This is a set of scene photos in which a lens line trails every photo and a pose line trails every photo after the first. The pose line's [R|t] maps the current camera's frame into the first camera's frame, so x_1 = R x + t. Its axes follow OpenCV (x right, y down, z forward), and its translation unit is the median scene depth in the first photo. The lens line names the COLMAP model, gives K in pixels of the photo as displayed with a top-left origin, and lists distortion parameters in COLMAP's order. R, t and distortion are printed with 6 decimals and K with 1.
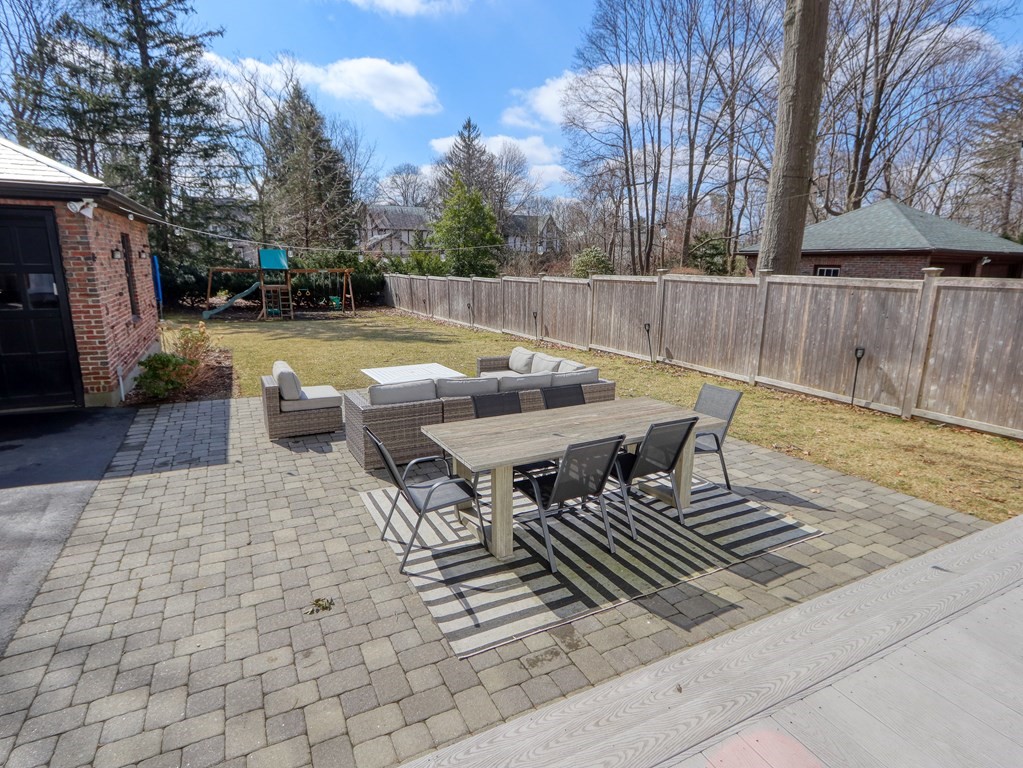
lens RADIAL K [[528.0, 0, 503.9], [0, 528.0, 380.7], [0, 0, 1]] dist [0.004052, 0.000037]
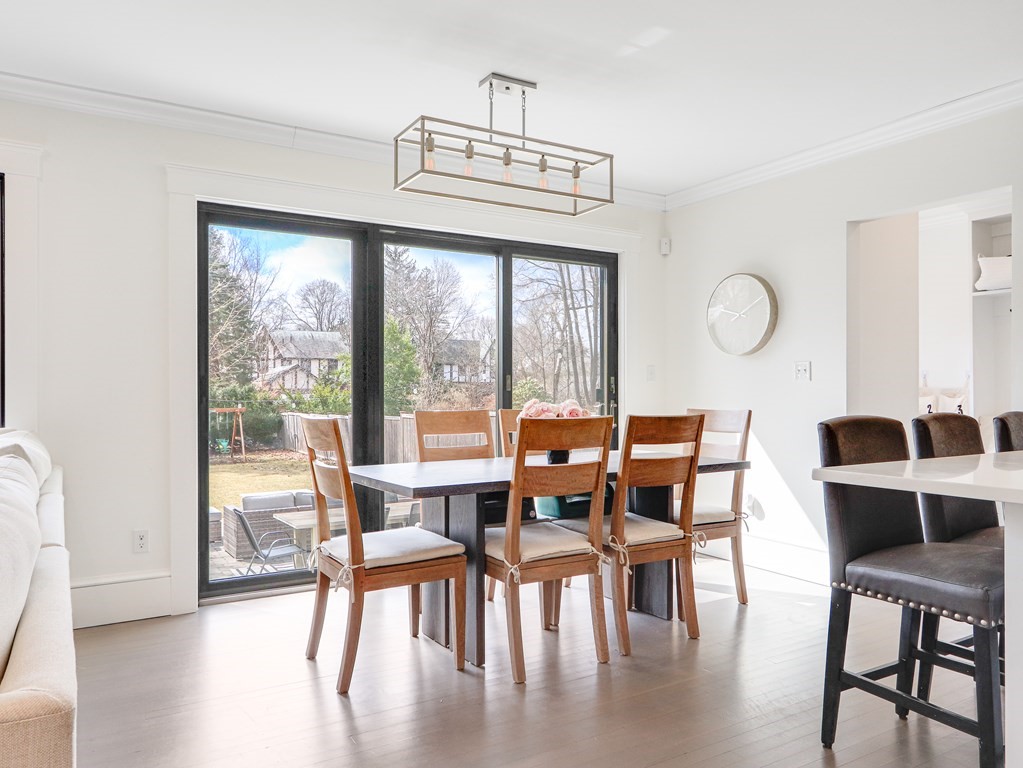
lens RADIAL K [[751.5, 0, 516.4], [0, 751.5, 390.6], [0, 0, 1]] dist [0.001145, -0.001050]
pose [[0.997741, -0.016401, 0.065145, 0.058563], [0.030343, 0.975207, -0.219205, 0.033807], [-0.059935, 0.220686, 0.973502, -0.176550]]
